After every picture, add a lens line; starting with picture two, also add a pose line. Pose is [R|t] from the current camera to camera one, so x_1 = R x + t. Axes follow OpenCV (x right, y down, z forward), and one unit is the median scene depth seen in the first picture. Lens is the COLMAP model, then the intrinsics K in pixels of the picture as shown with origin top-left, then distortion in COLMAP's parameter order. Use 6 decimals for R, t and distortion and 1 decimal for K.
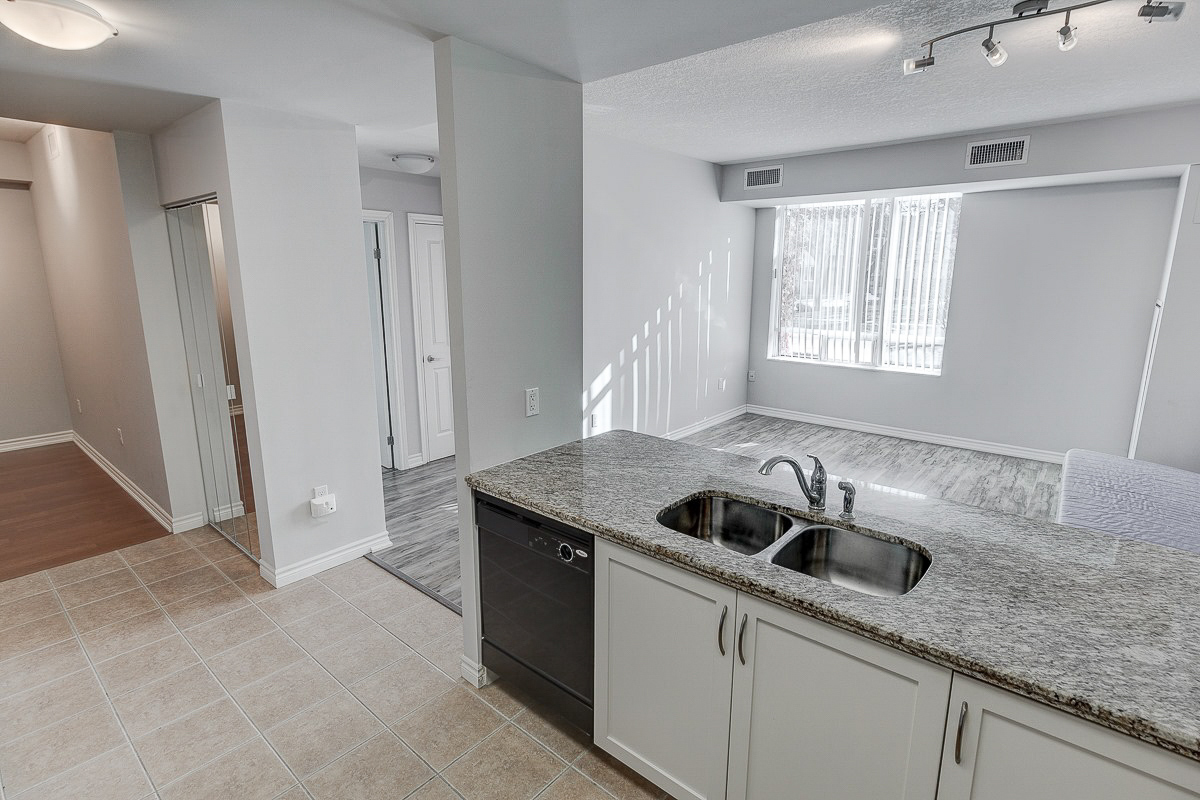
lens RADIAL K [[612.4, 0, 600.0], [0, 612.4, 400.0], [0, 0, 1]] dist [-0.001736, -0.000156]
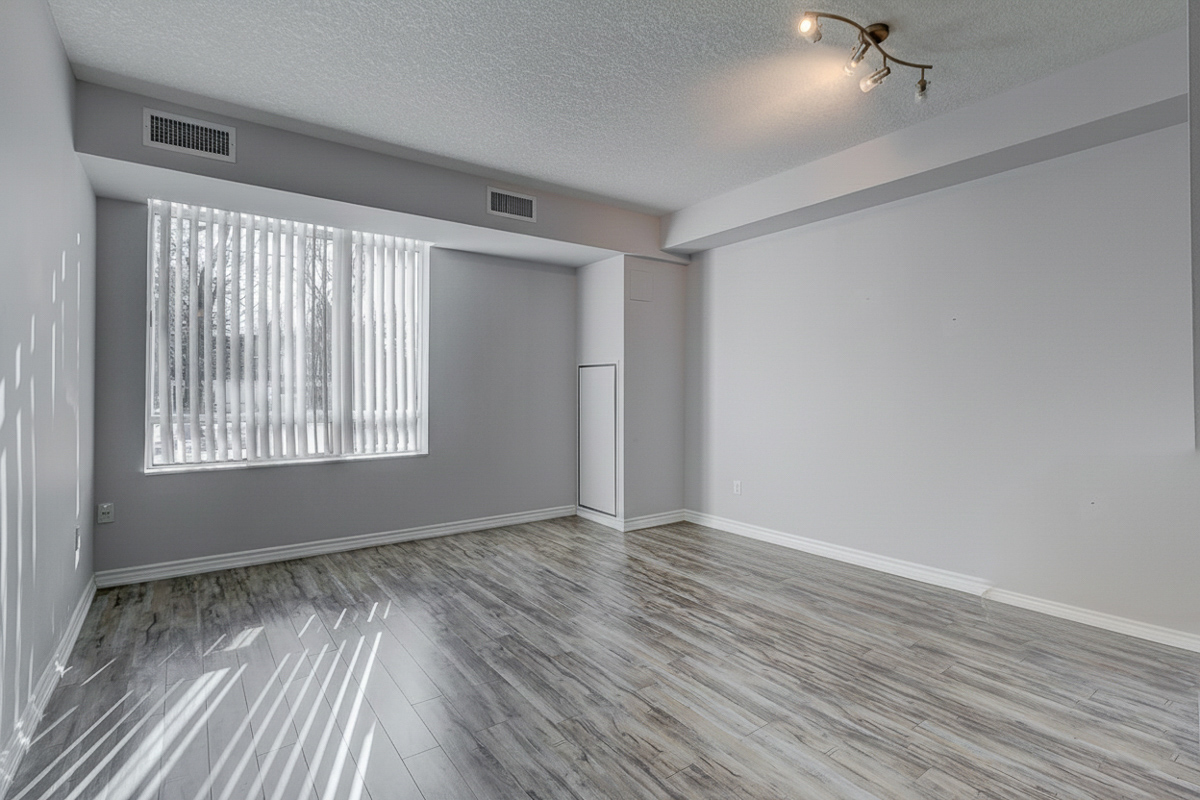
lens RADIAL K [[566.0, 0, 602.0], [0, 566.0, 388.3], [0, 0, 1]] dist [-0.001380, 0.000164]
pose [[0.228700, 0.002329, 0.973494, -0.143212], [0.203196, 0.977857, -0.050075, -0.040796], [-0.952054, 0.209263, 0.223163, 0.579768]]
